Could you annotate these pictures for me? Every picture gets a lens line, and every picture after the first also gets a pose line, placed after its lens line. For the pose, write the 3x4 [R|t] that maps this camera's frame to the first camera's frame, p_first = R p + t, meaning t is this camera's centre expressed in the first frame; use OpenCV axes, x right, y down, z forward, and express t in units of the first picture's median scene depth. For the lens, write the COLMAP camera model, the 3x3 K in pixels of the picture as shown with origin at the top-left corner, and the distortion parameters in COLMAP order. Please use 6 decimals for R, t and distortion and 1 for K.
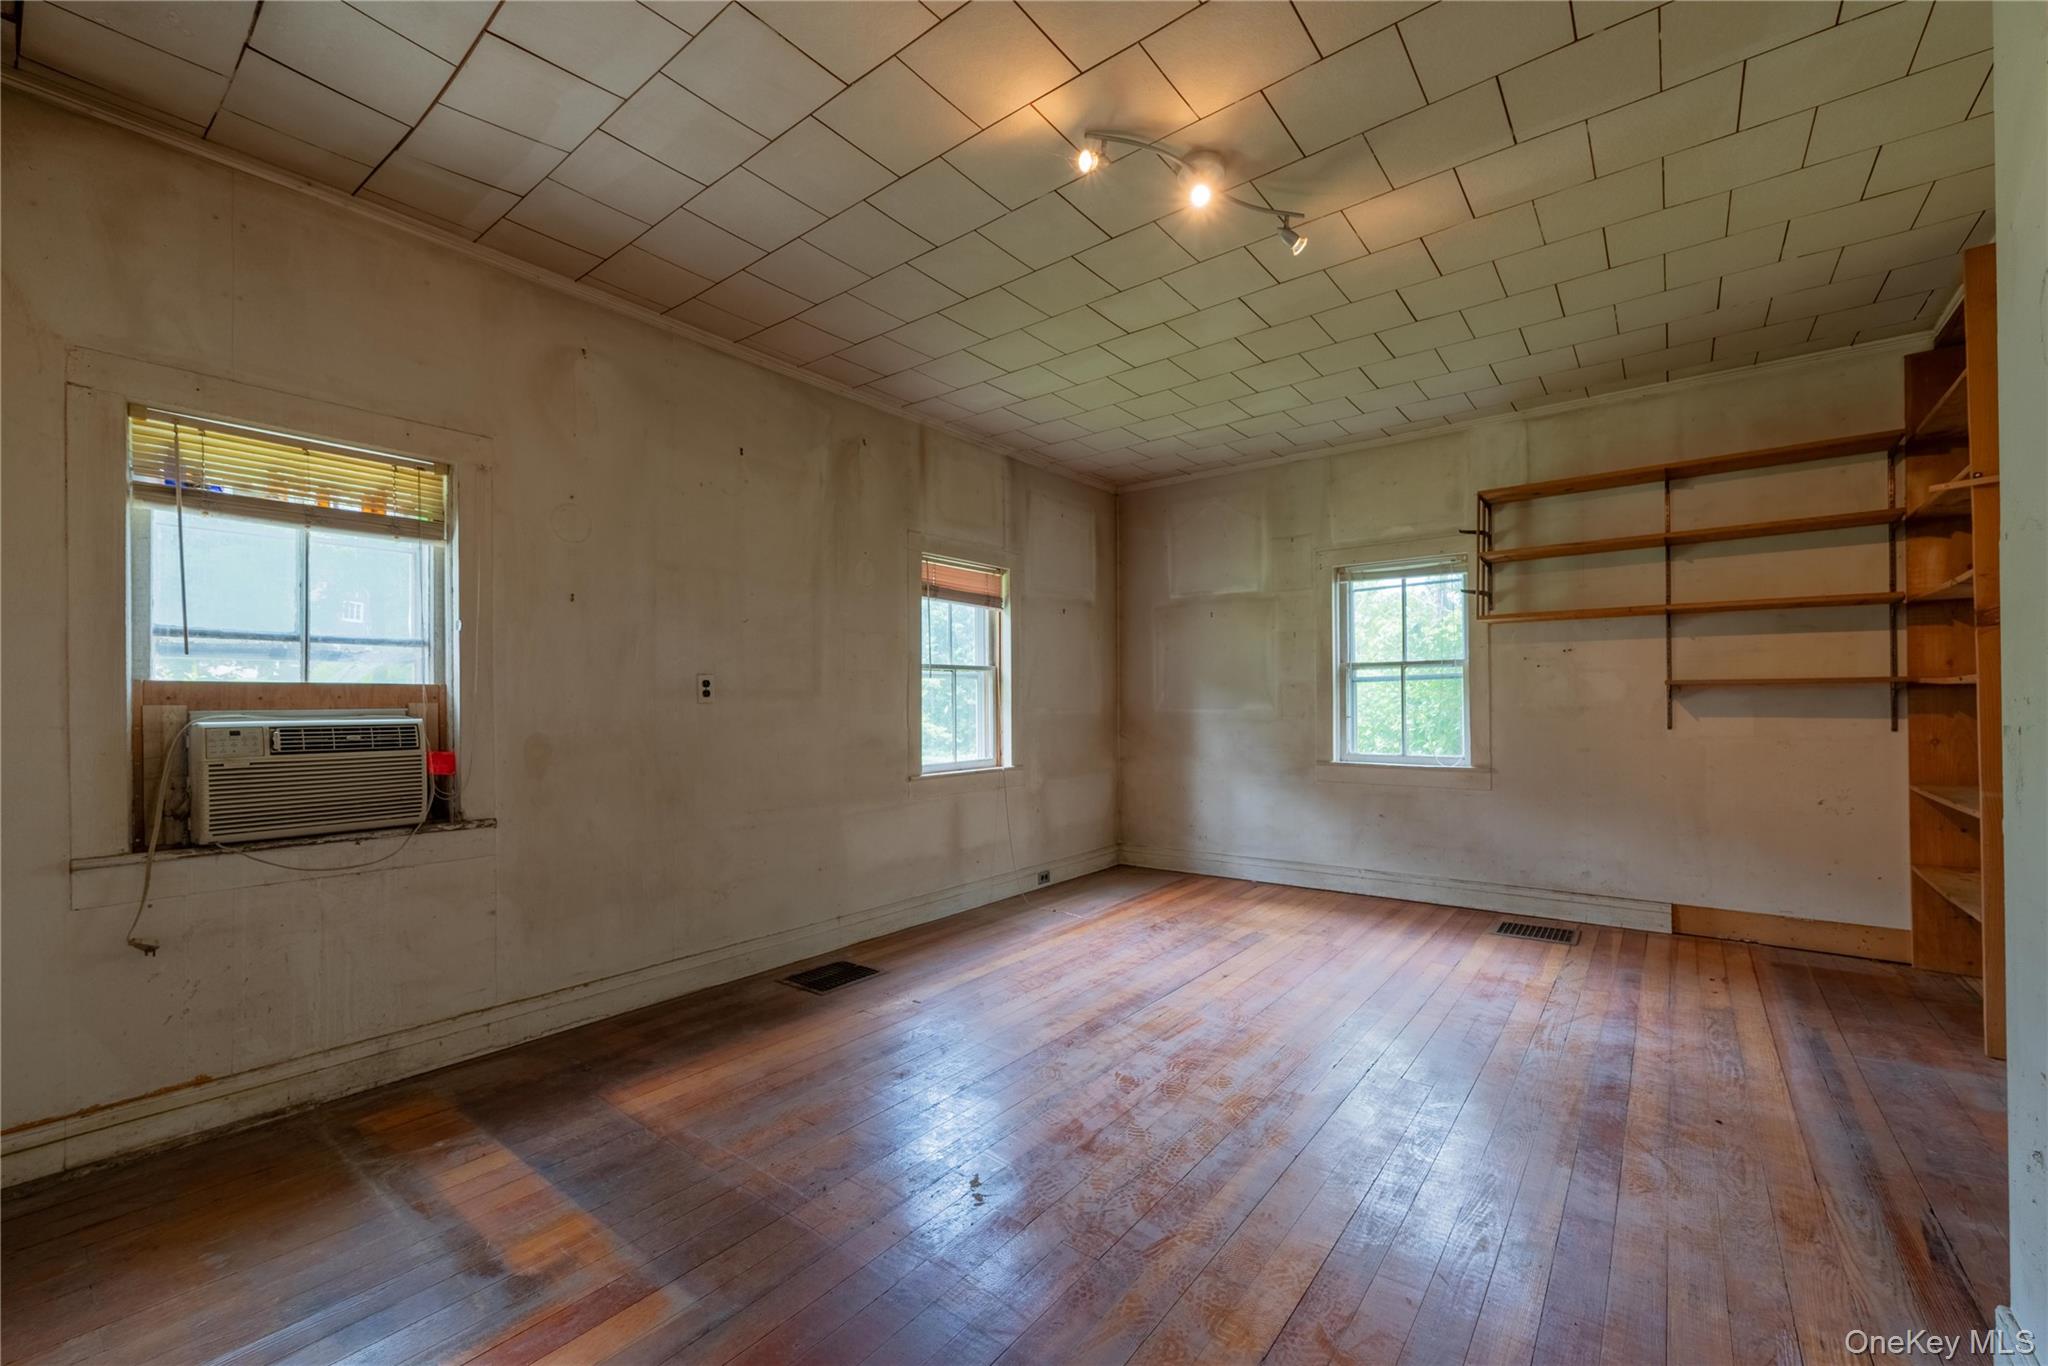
lens RADIAL K [[809.3, 0, 1050.9], [0, 809.3, 699.0], [0, 0, 1]] dist [-0.003838, 0.001200]
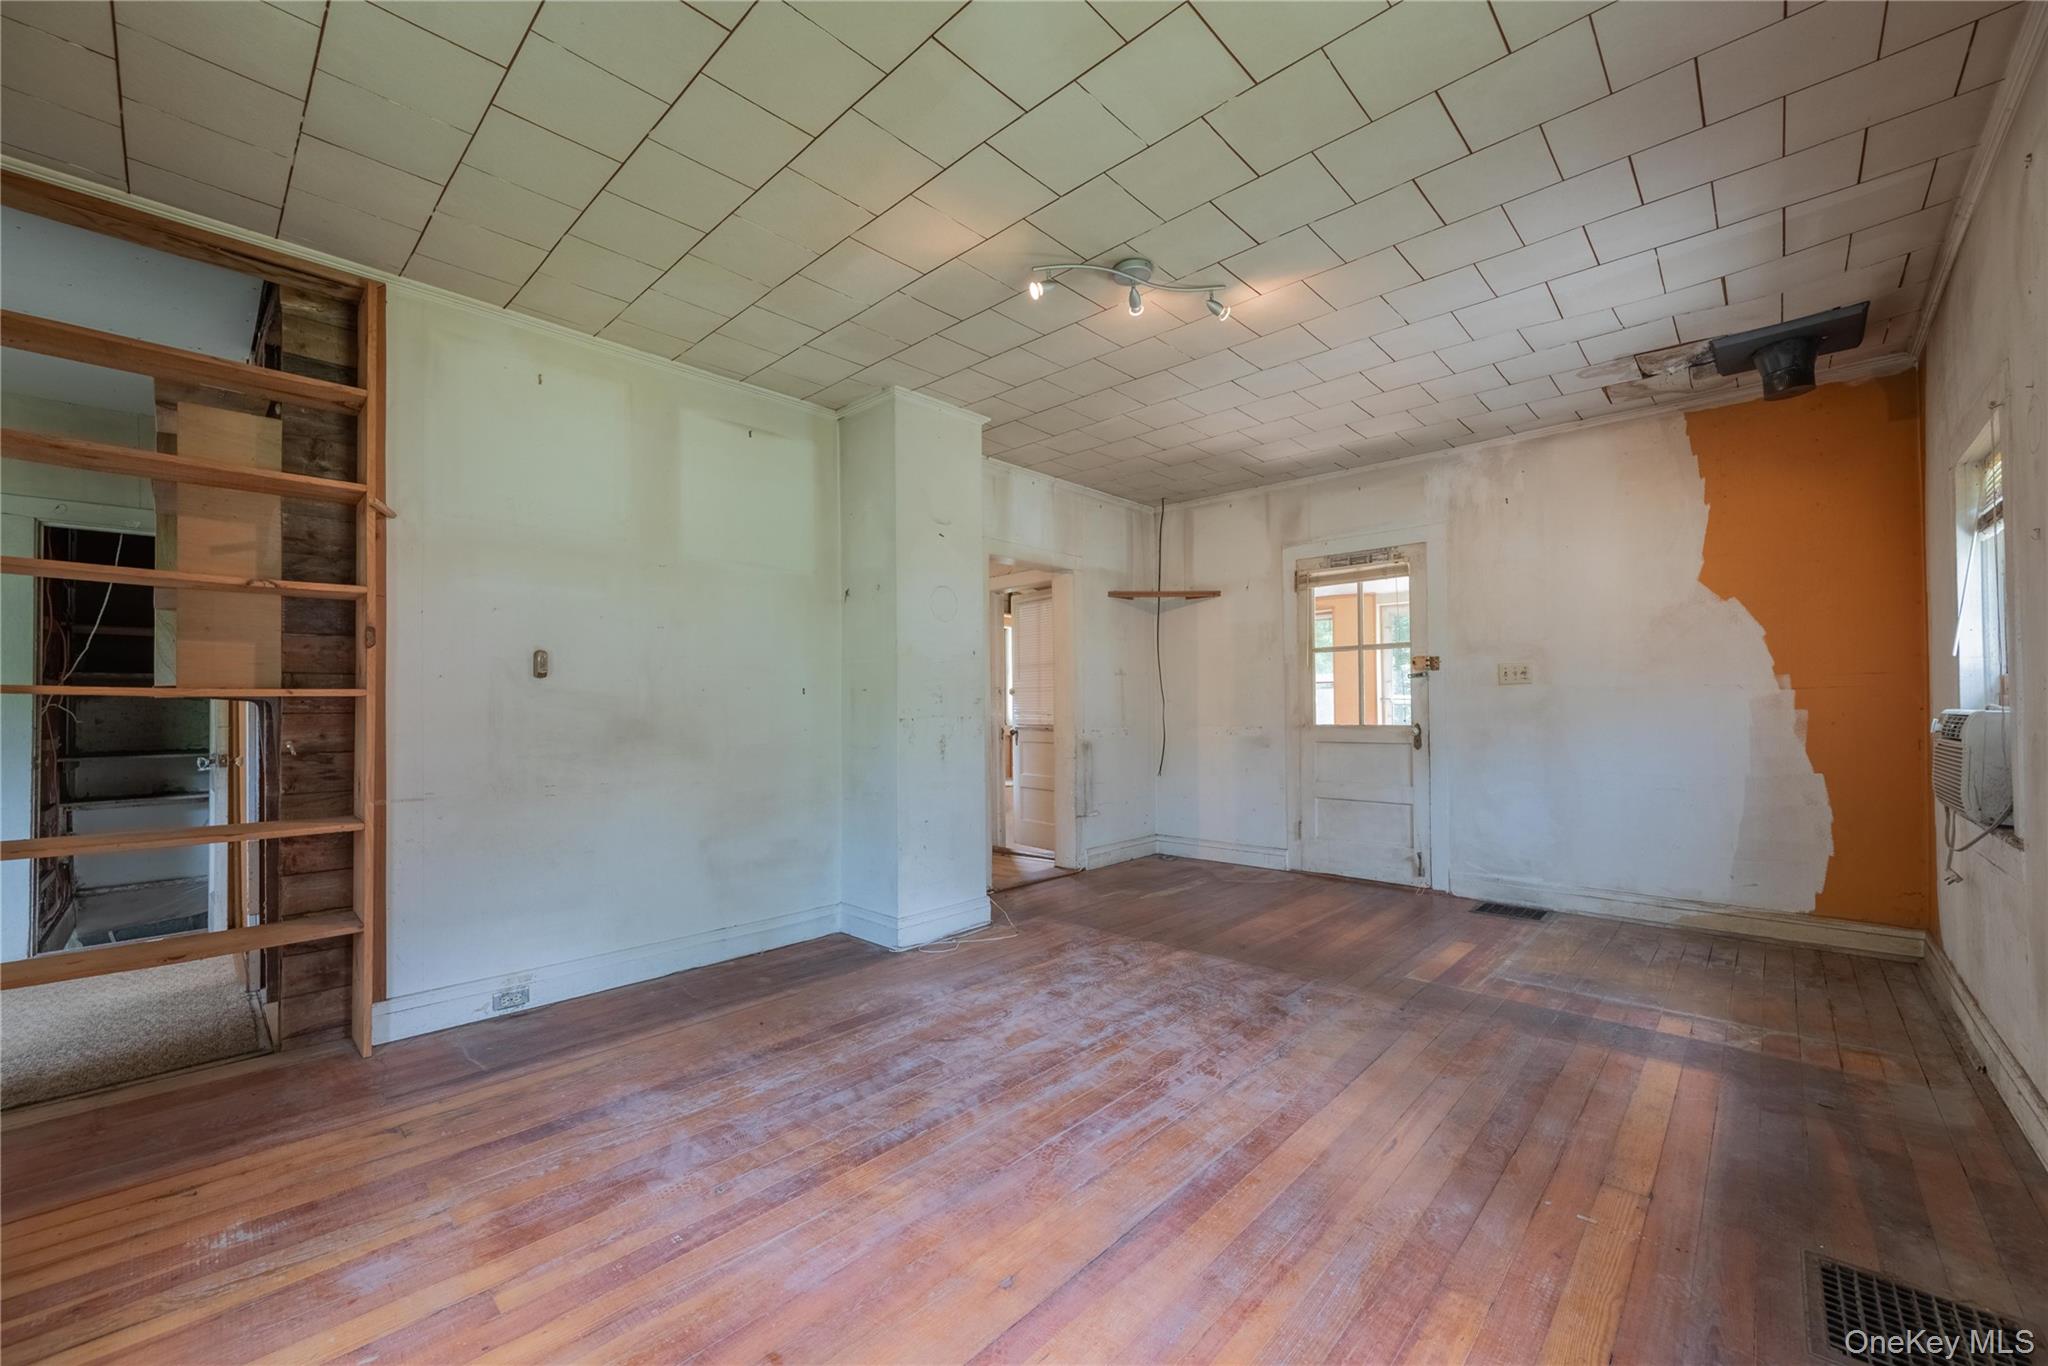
lens RADIAL K [[809.3, 0, 1036.8], [0, 809.3, 697.5], [0, 0, 1]] dist [-0.003838, 0.001200]
pose [[-0.994845, 0.016358, 0.100078, 0.173143], [0.014071, 0.999624, -0.023514, 0.014352], [-0.100425, -0.021985, -0.994702, 1.760479]]
